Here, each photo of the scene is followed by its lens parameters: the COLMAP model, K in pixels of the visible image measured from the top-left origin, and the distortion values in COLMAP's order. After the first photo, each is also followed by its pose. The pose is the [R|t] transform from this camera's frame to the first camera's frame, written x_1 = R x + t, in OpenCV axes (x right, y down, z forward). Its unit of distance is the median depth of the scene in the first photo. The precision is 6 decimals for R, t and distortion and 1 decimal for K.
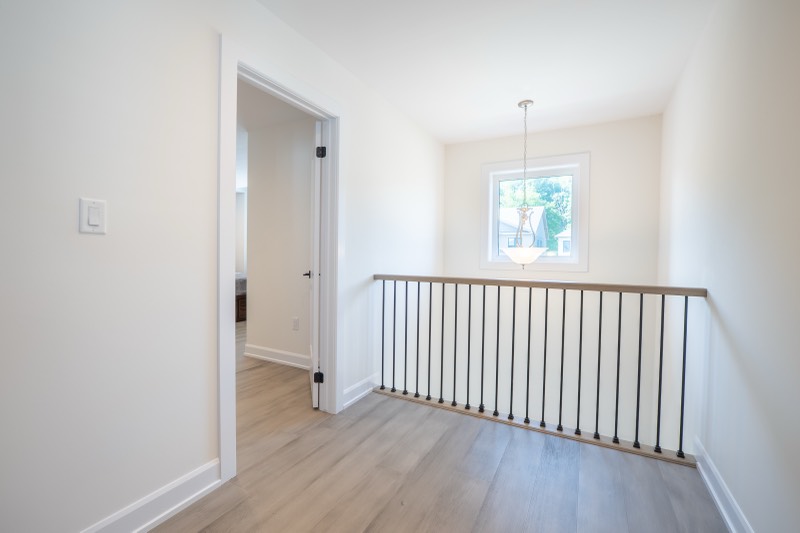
lens RADIAL K [[322.6, 0, 400.0], [0, 322.6, 266.5], [0, 0, 1]] dist [-0.033631, -0.000298]
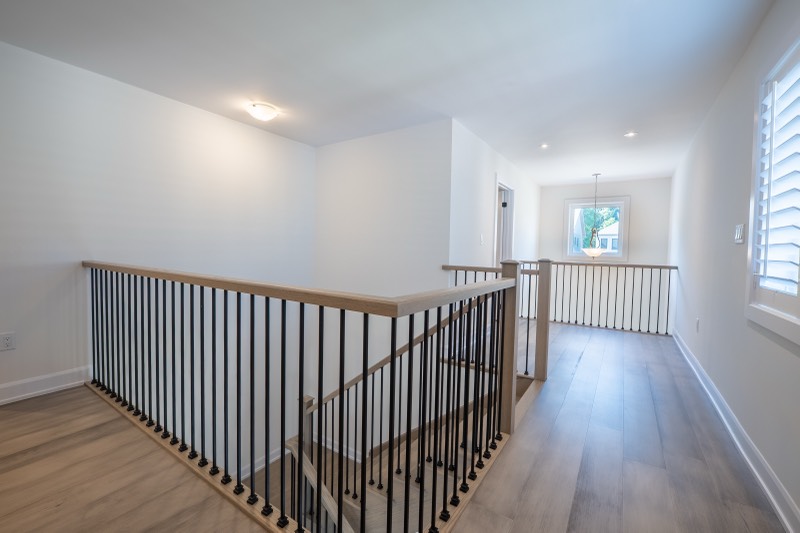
lens RADIAL K [[345.7, 0, 396.3], [0, 345.7, 263.6], [0, 0, 1]] dist [-0.024040, 0.006625]
pose [[0.997400, 0.008065, -0.071608, -0.785476], [-0.007539, 0.999943, 0.007618, 0.034520], [0.071665, -0.007058, 0.997404, -1.388361]]
